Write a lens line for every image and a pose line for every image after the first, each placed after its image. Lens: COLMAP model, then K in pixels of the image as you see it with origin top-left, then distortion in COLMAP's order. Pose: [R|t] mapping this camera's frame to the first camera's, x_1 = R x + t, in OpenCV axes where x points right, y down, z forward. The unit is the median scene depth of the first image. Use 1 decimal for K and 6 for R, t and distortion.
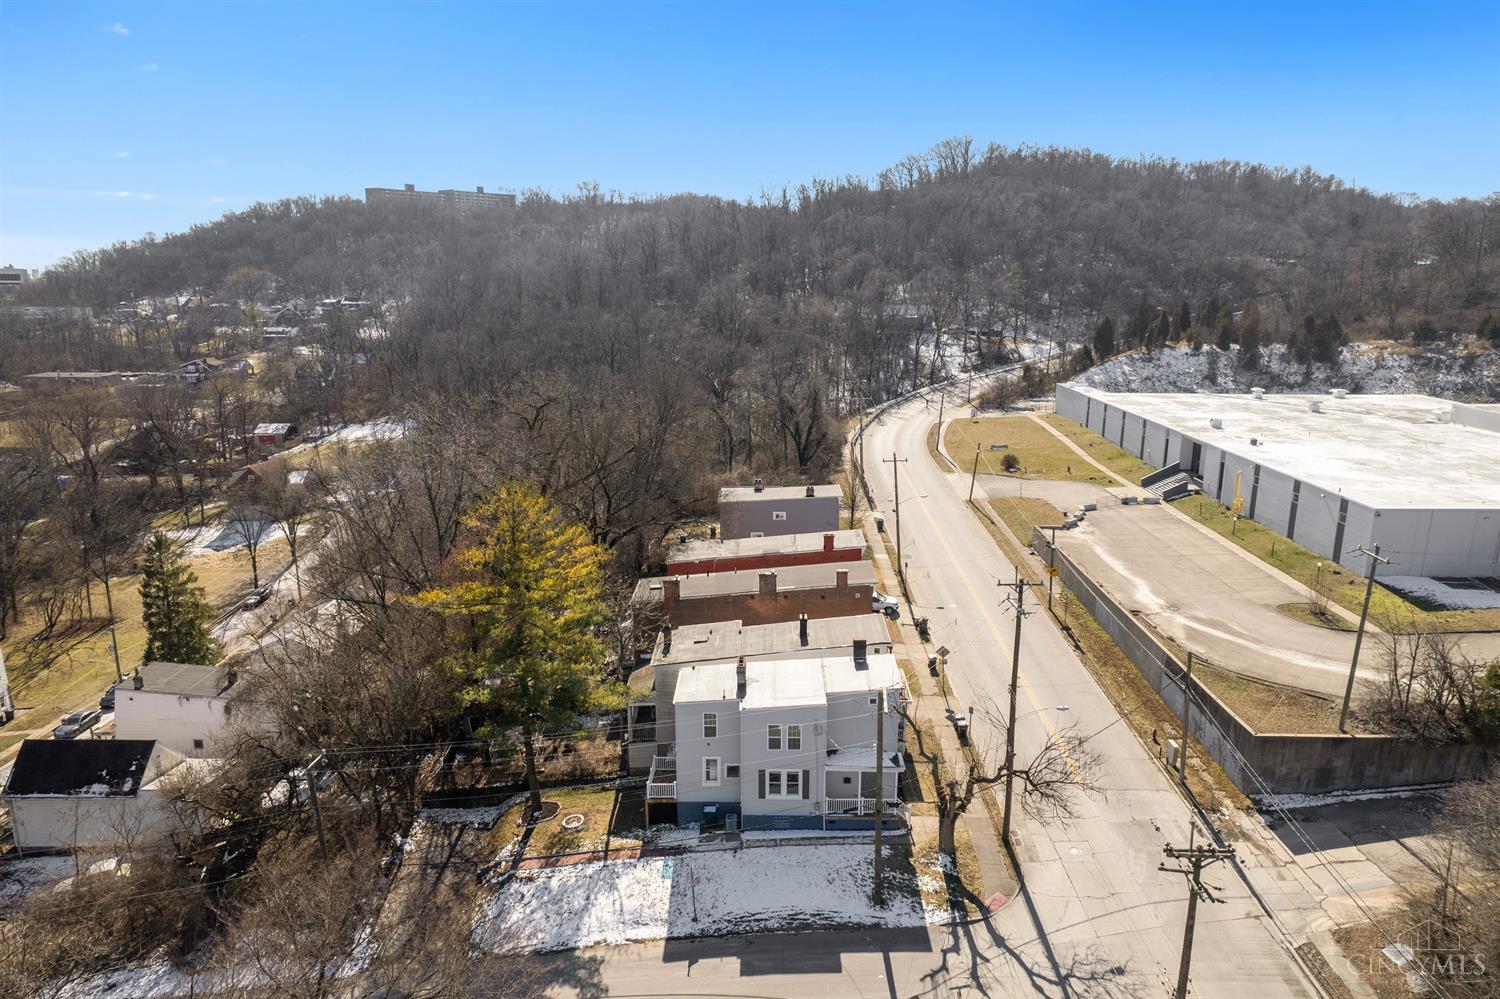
lens RADIAL K [[947.9, 0, 759.5], [0, 947.9, 463.6], [0, 0, 1]] dist [-0.025429, 0.001742]
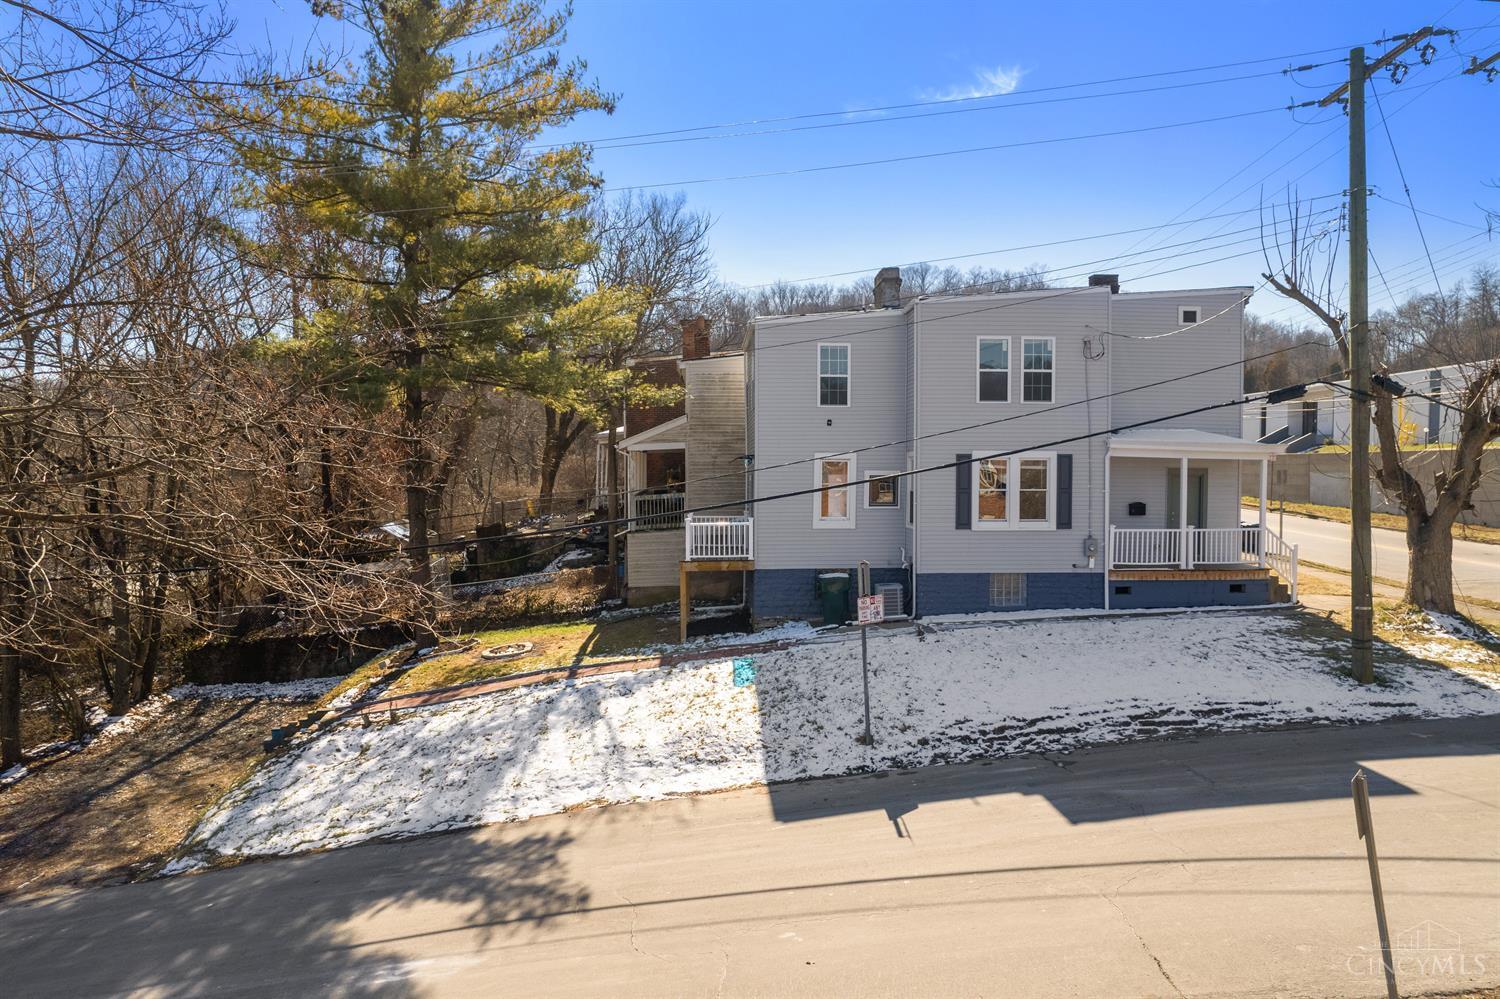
lens RADIAL K [[947.9, 0, 759.5], [0, 947.9, 463.6], [0, 0, 1]] dist [-0.025429, 0.001742]
pose [[0.998063, -0.000562, 0.062201, -0.116598], [0.013412, 0.978383, -0.206366, 0.415811], [-0.060741, 0.206800, 0.976496, 0.590019]]
